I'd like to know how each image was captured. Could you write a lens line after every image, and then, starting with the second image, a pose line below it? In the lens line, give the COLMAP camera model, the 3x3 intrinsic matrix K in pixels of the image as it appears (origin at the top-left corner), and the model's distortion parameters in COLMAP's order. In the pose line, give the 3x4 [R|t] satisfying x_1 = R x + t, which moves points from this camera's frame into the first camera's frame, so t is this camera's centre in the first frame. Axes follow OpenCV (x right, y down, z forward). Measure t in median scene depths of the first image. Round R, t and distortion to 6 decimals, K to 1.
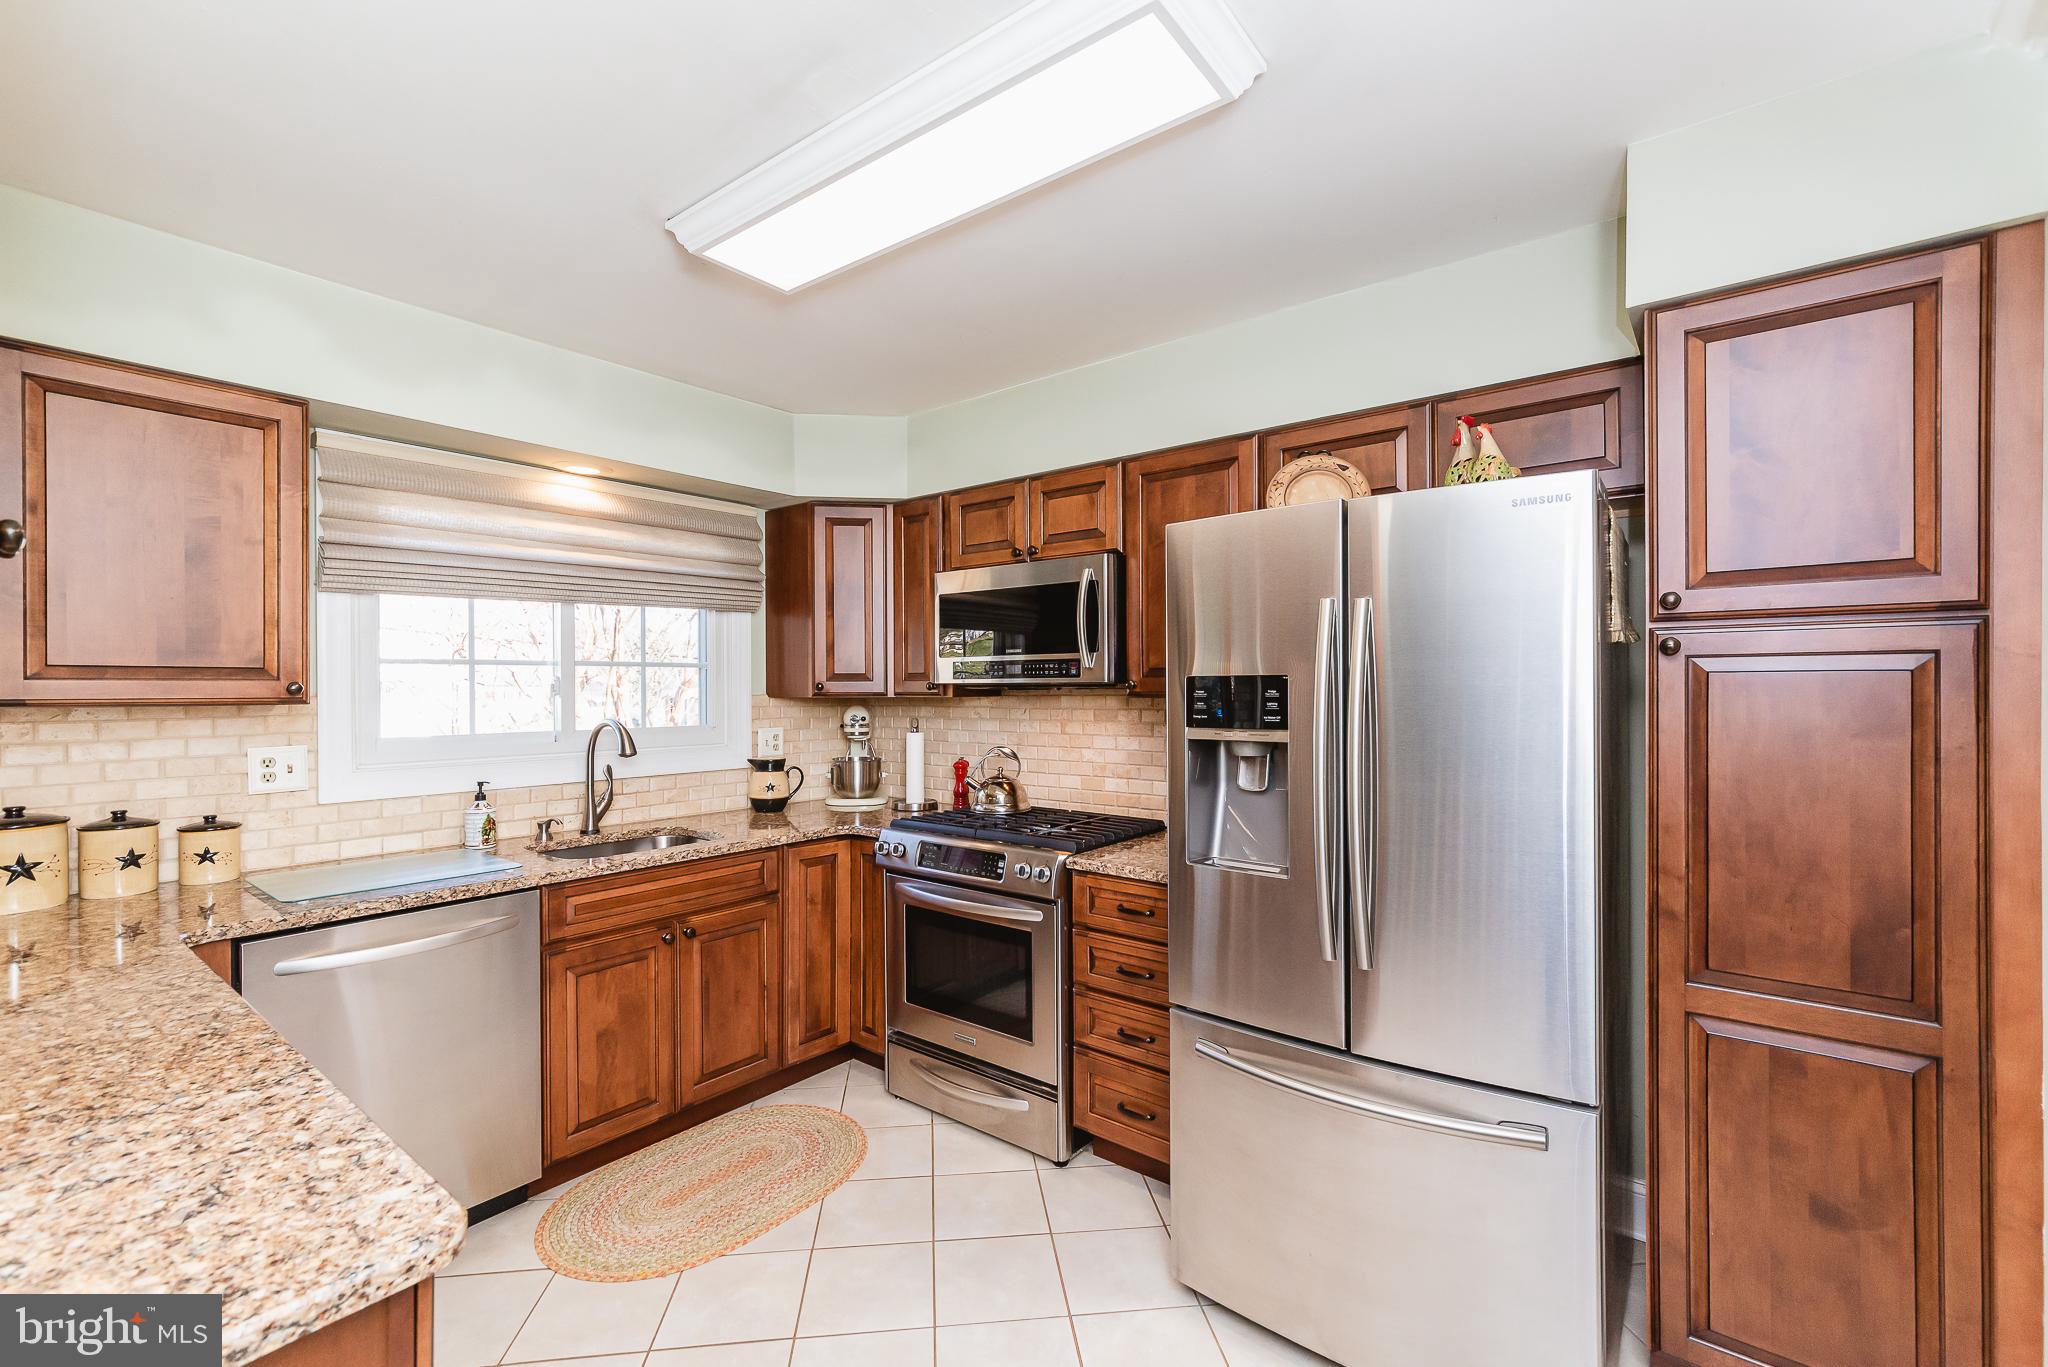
lens RADIAL K [[870.8, 0, 1024.0], [0, 870.8, 683.5], [0, 0, 1]] dist [-0.002581, 0.004326]
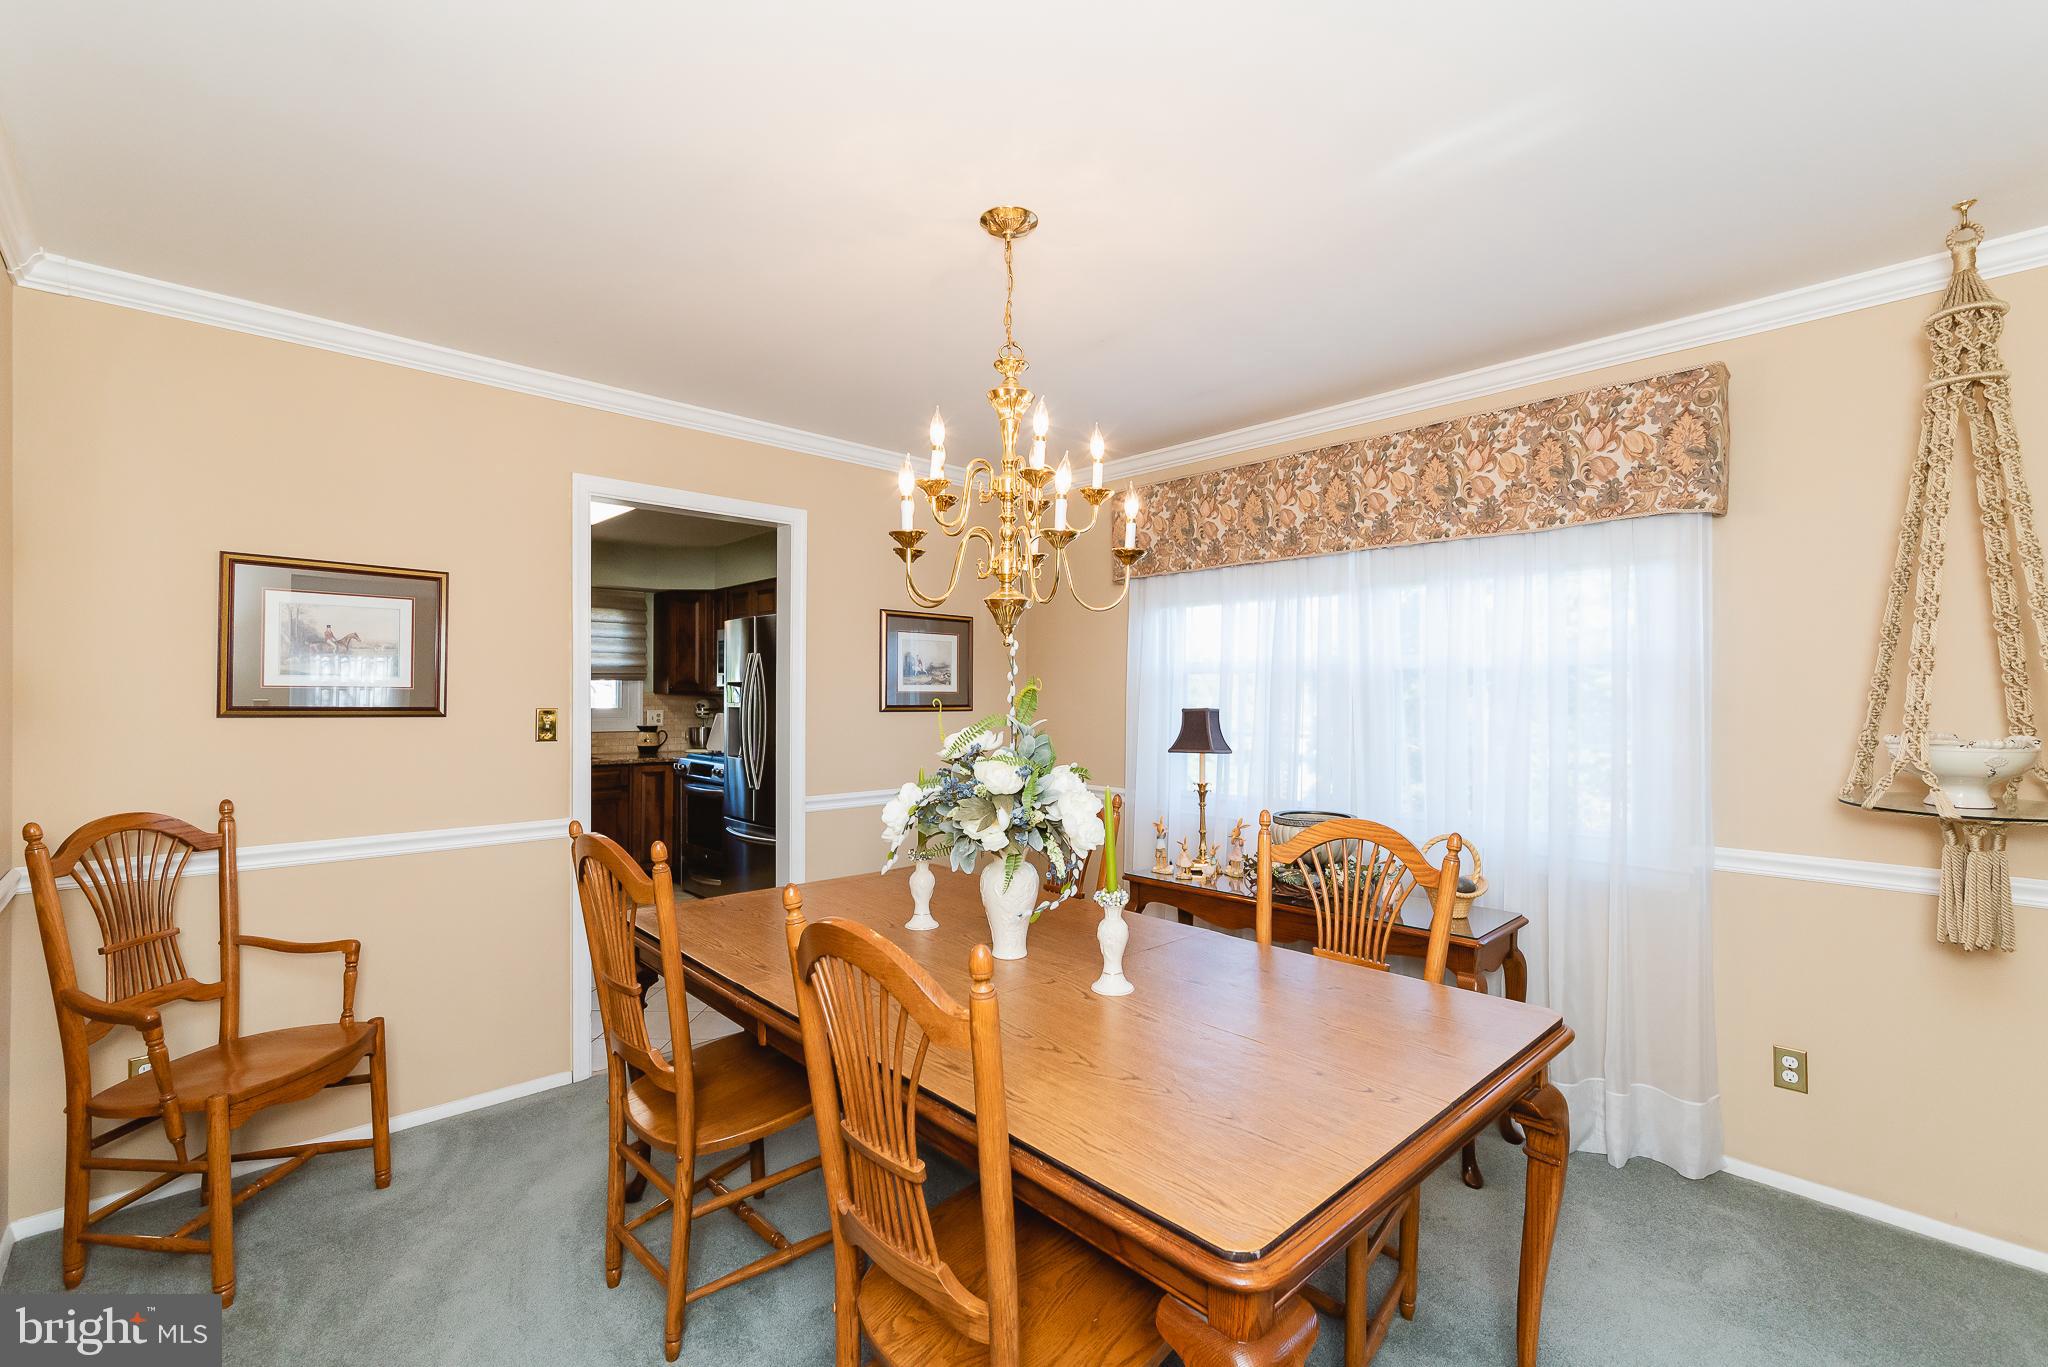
lens RADIAL K [[870.8, 0, 1024.0], [0, 870.8, 683.5], [0, 0, 1]] dist [-0.002581, 0.004326]
pose [[0.991533, 0.000853, -0.129853, 1.037299], [-0.003855, 0.999731, -0.022868, 0.048615], [0.129798, 0.023175, 0.991270, -1.038499]]
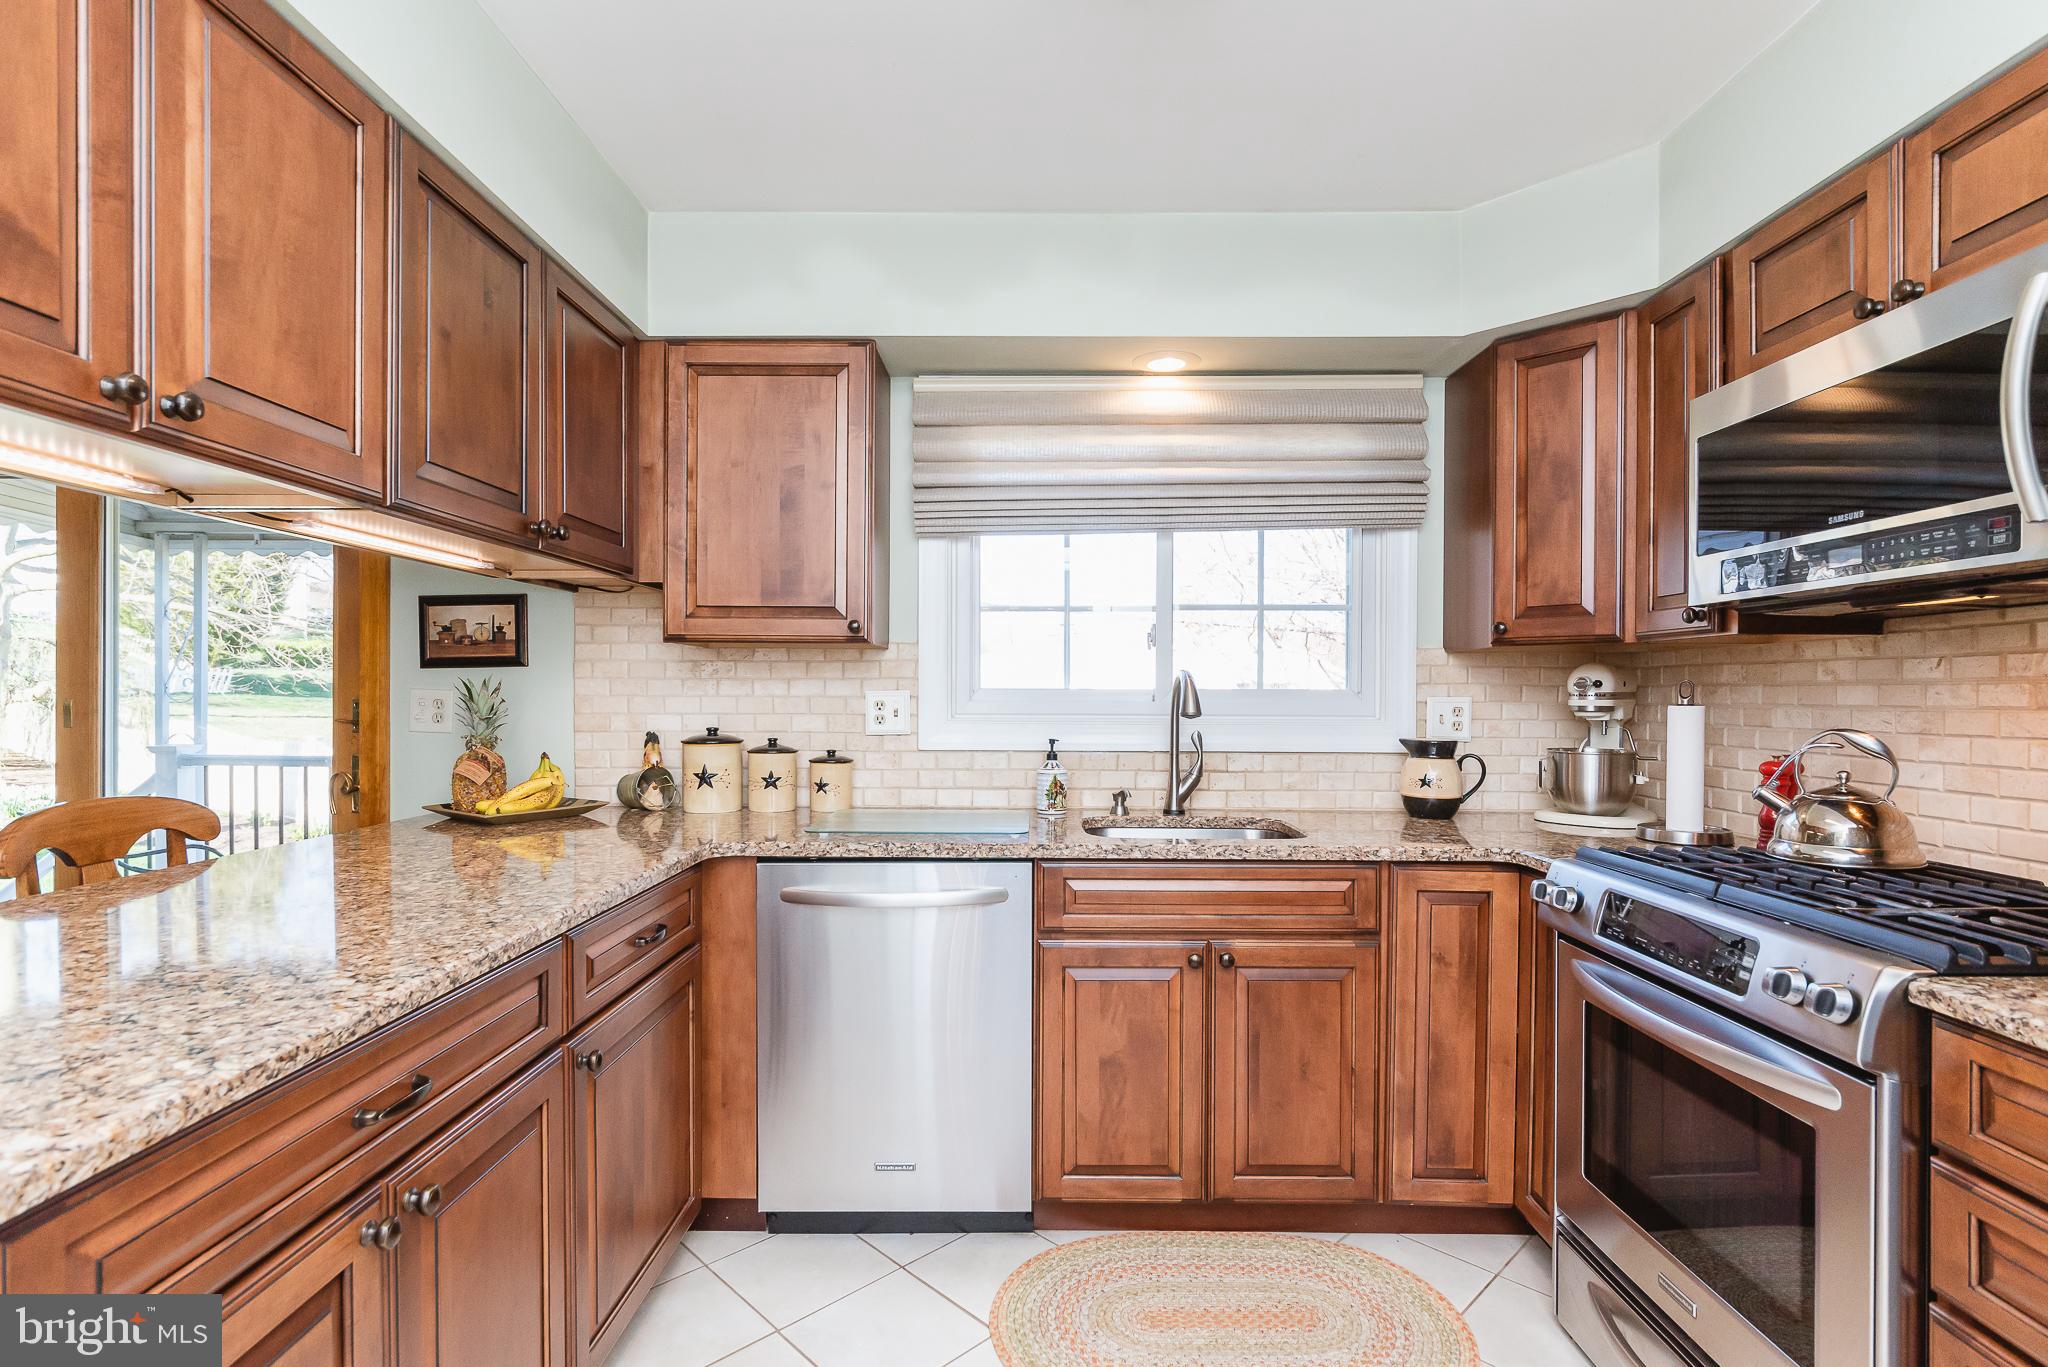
lens RADIAL K [[975.3, 0, 1026.7], [0, 975.3, 699.2], [0, 0, 1]] dist [-0.002375, -0.000104]
pose [[0.615148, 0.010702, -0.788339, 0.152637], [-0.003853, 0.999937, 0.010568, 0.066047], [0.788403, -0.003464, 0.615150, 0.393255]]
